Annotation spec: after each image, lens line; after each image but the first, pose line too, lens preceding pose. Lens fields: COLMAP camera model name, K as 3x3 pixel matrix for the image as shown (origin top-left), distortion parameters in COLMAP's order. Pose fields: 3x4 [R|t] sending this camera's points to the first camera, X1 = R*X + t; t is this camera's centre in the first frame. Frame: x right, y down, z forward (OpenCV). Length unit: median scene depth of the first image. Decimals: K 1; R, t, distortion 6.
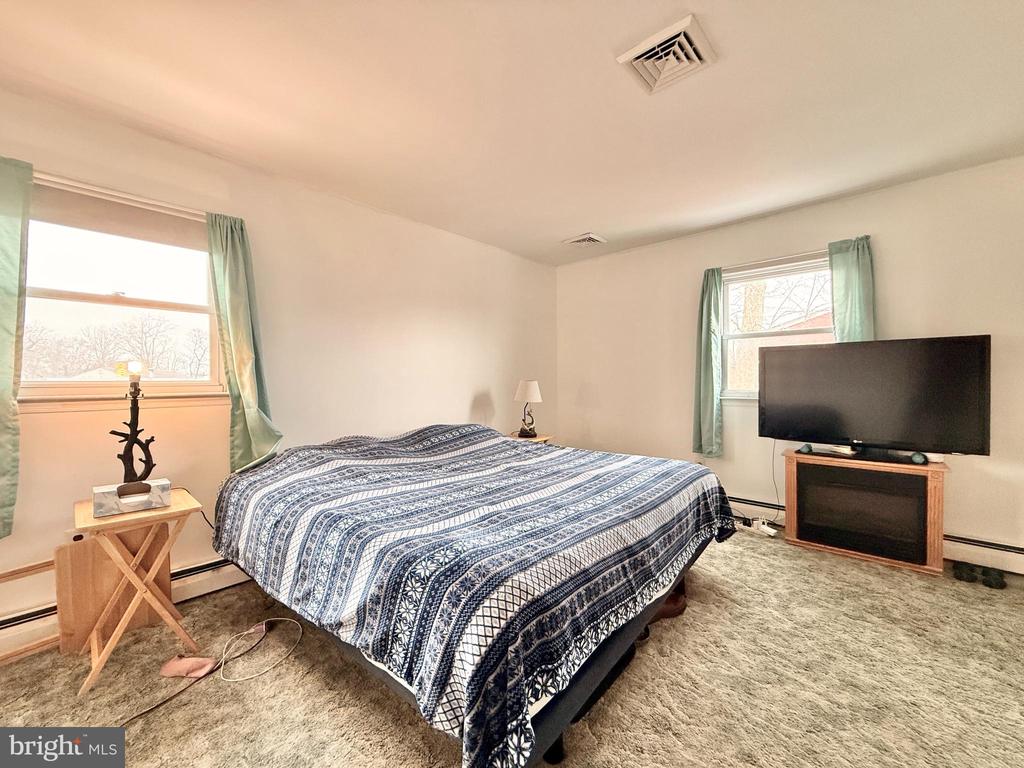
lens RADIAL K [[412.2, 0, 509.1], [0, 412.2, 382.7], [0, 0, 1]] dist [0.003469, -0.000141]
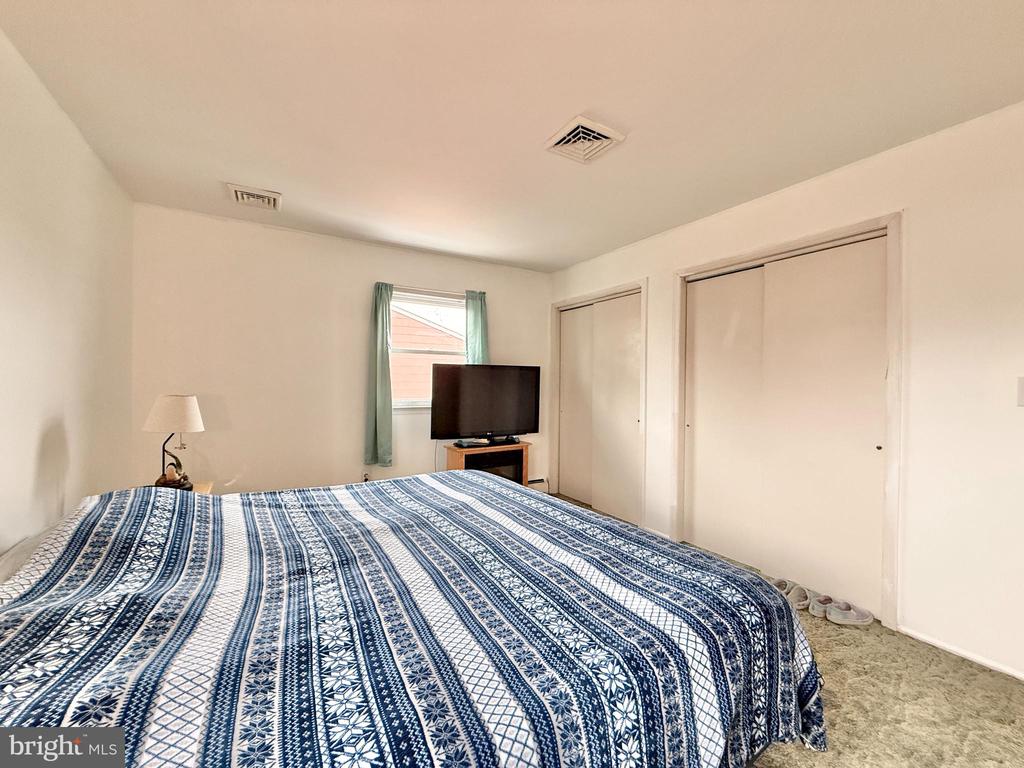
lens RADIAL K [[412.2, 0, 509.1], [0, 412.2, 382.7], [0, 0, 1]] dist [0.003469, -0.000141]
pose [[0.284754, -0.000247, 0.958601, -0.520002], [-0.009735, 0.999948, 0.003150, -0.042064], [-0.958551, -0.010229, 0.284736, 0.511251]]
